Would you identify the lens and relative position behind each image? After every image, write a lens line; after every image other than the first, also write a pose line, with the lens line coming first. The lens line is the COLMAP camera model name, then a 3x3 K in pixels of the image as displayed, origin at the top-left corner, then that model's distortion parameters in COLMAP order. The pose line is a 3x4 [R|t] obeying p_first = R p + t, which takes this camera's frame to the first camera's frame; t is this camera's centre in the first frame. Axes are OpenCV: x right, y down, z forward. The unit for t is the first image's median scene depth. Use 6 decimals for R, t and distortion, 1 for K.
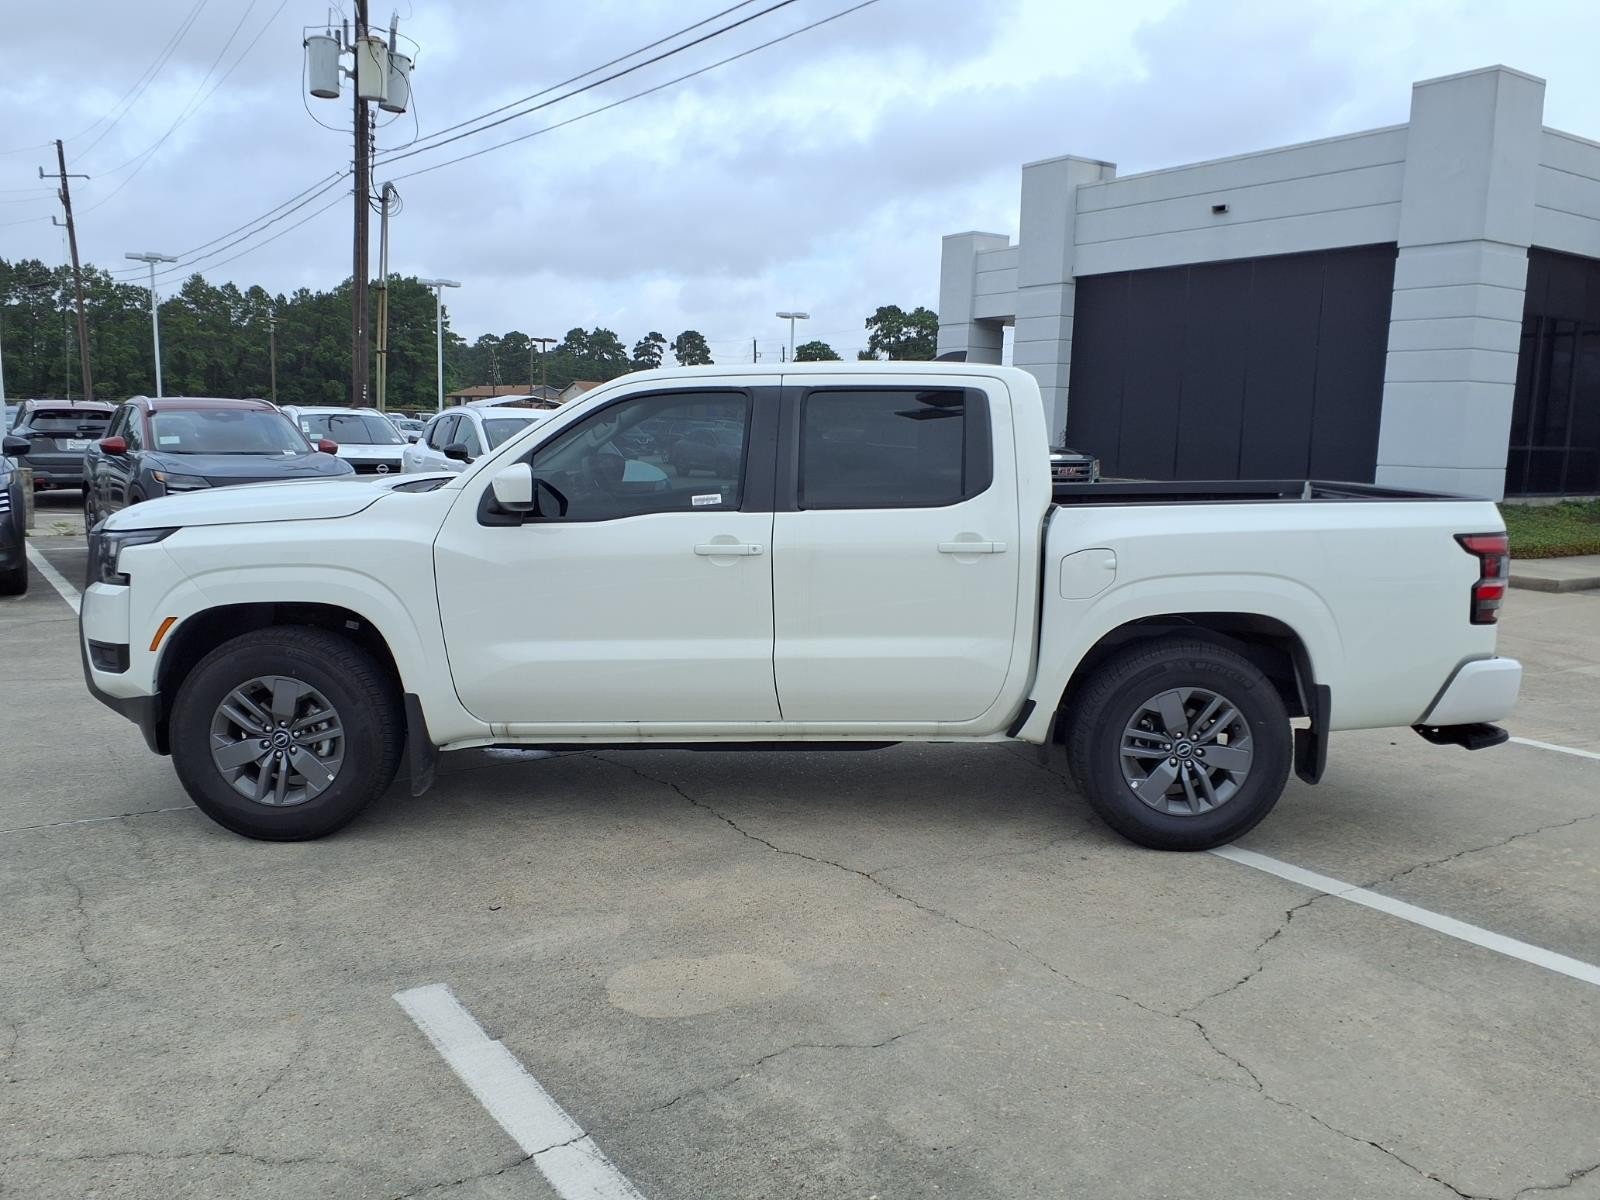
lens RADIAL K [[1292.0, 0, 800.0], [0, 1292.0, 600.0], [0, 0, 1]] dist [0.031255, -0.015716]
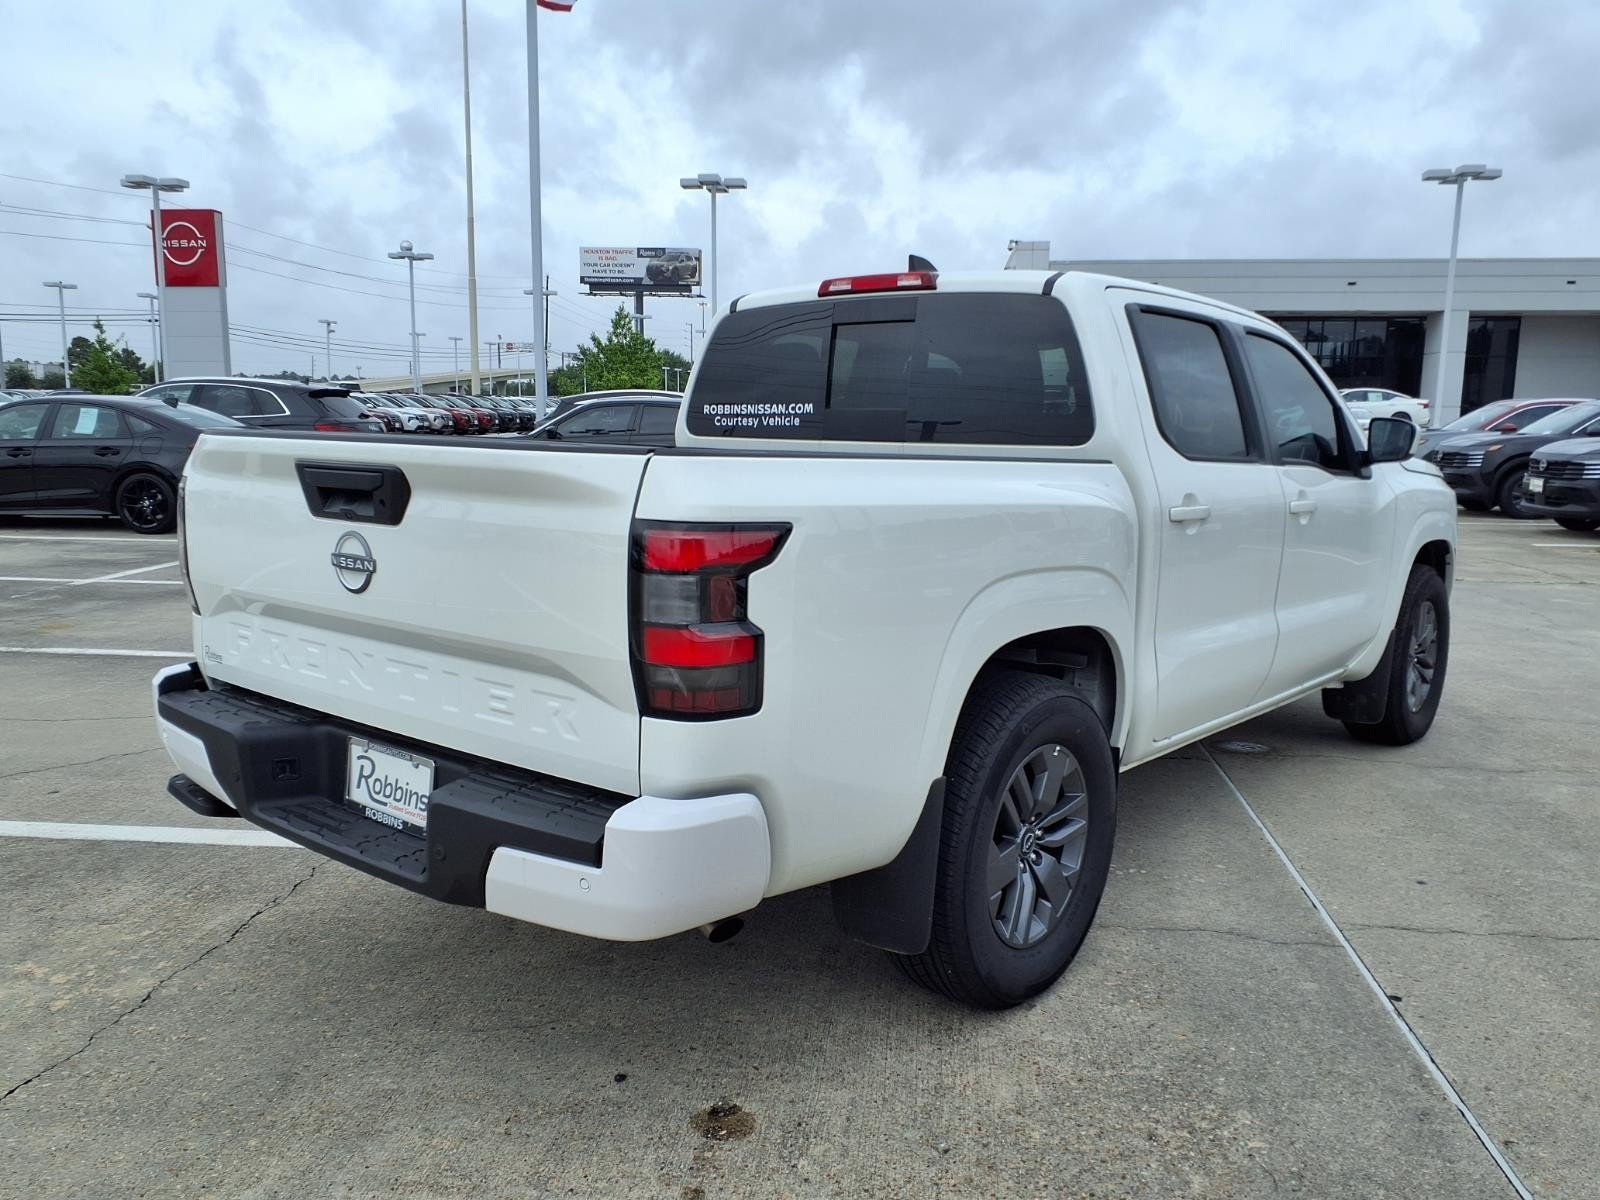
lens RADIAL K [[1269.7, 0, 813.0], [0, 1269.7, 598.9], [0, 0, 1]] dist [0.109489, -0.167496]
pose [[-0.647031, 0.082138, -0.758027, 0.831165], [-0.126767, 0.968755, 0.213176, -0.172671], [0.751852, 0.234024, -0.616402, 1.649204]]
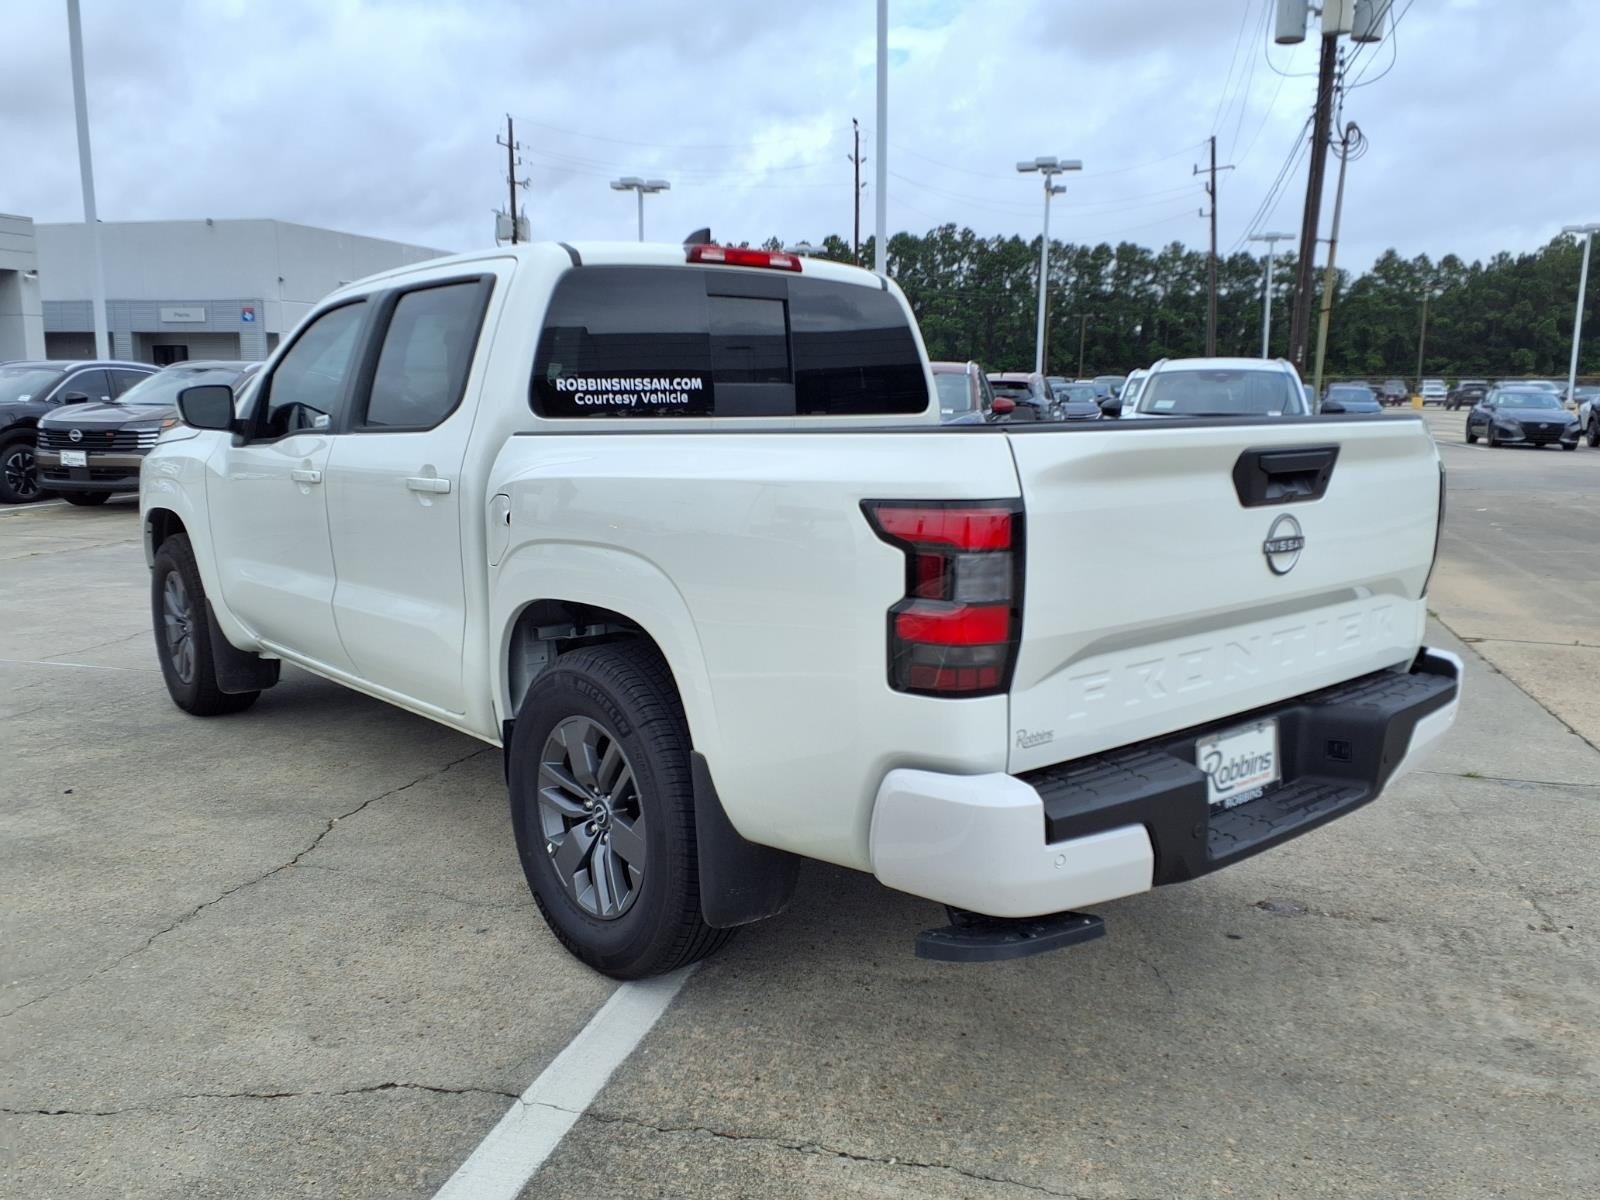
lens RADIAL K [[1278.5, 0, 803.6], [0, 1278.5, 598.7], [0, 0, 1]] dist [0.080553, -0.122560]
pose [[0.640797, 0.105490, -0.760429, 0.834422], [-0.092623, 0.993902, 0.059827, -0.038936], [0.762103, 0.032096, 0.646660, 0.659327]]
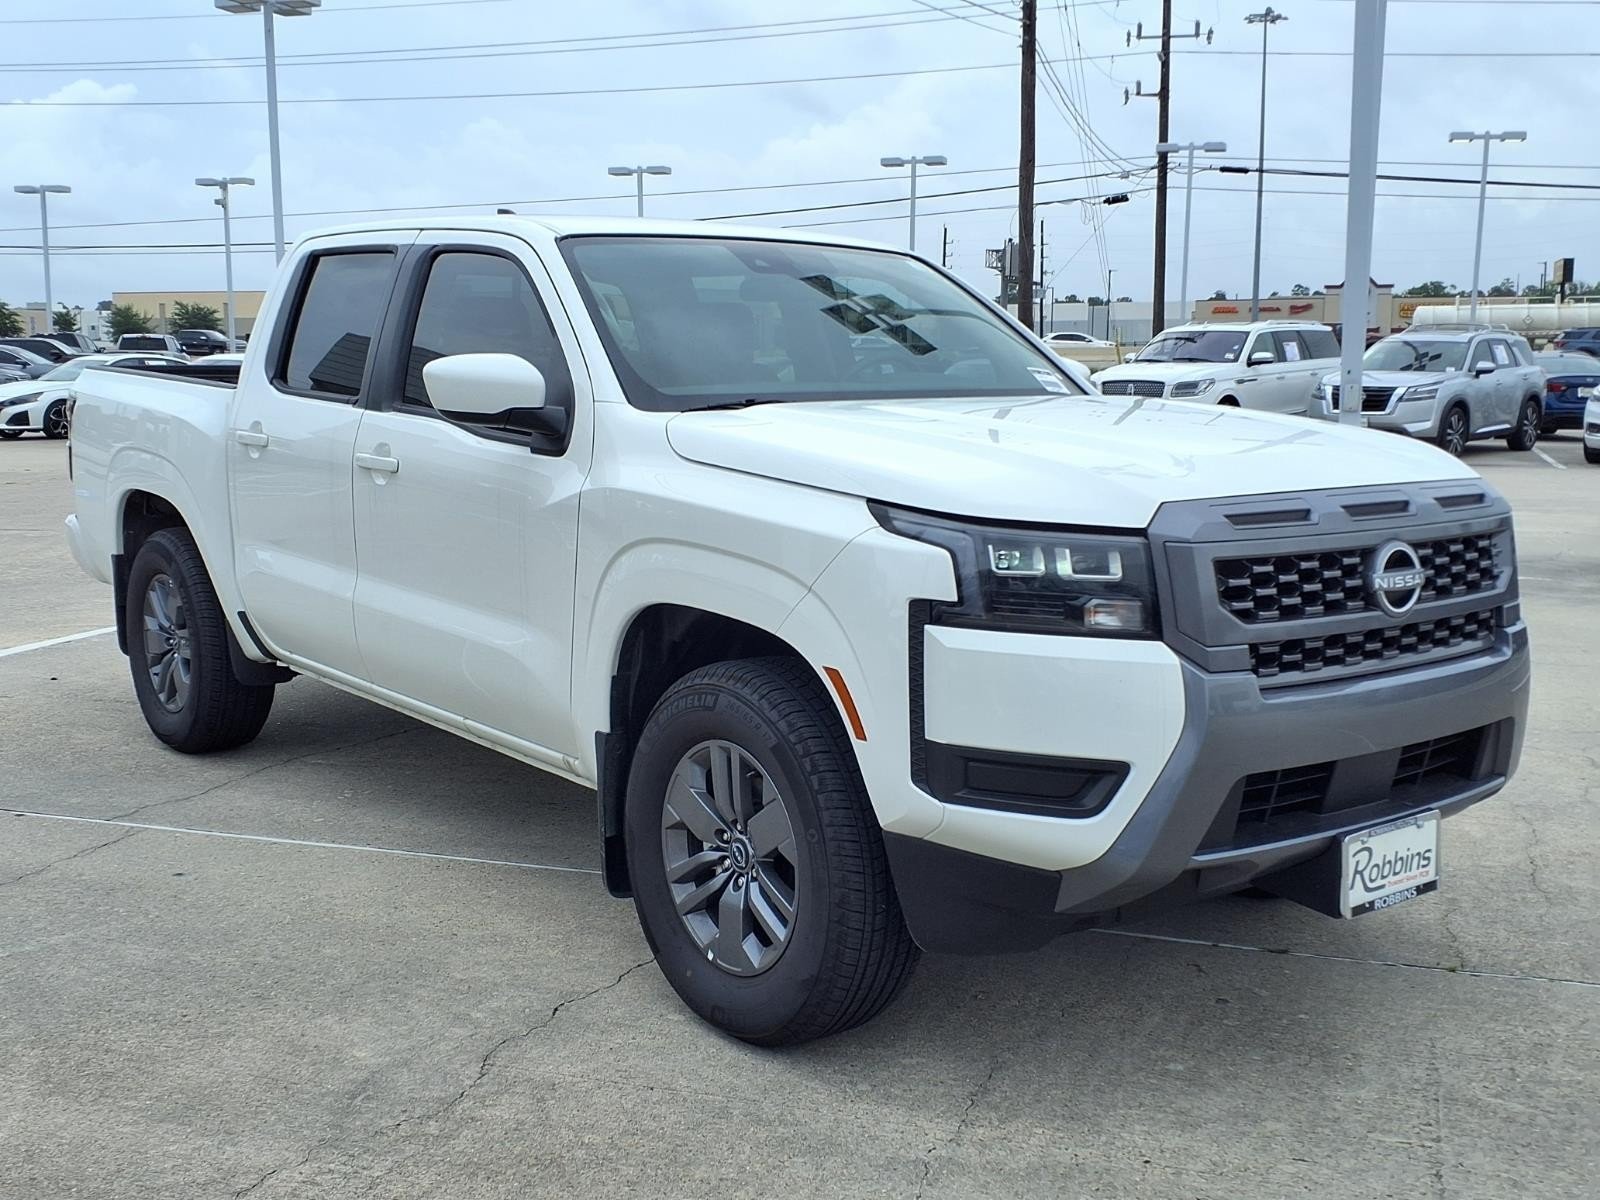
lens RADIAL K [[1725.9, 0, 800.0], [0, 1725.9, 600.0], [0, 0, 1]] dist [0.168113, -0.413534]
pose [[-0.610243, -0.134350, 0.780739, -0.984128], [0.089994, 0.967379, 0.236809, -0.225633], [-0.787086, 0.214773, -0.578246, 1.740109]]
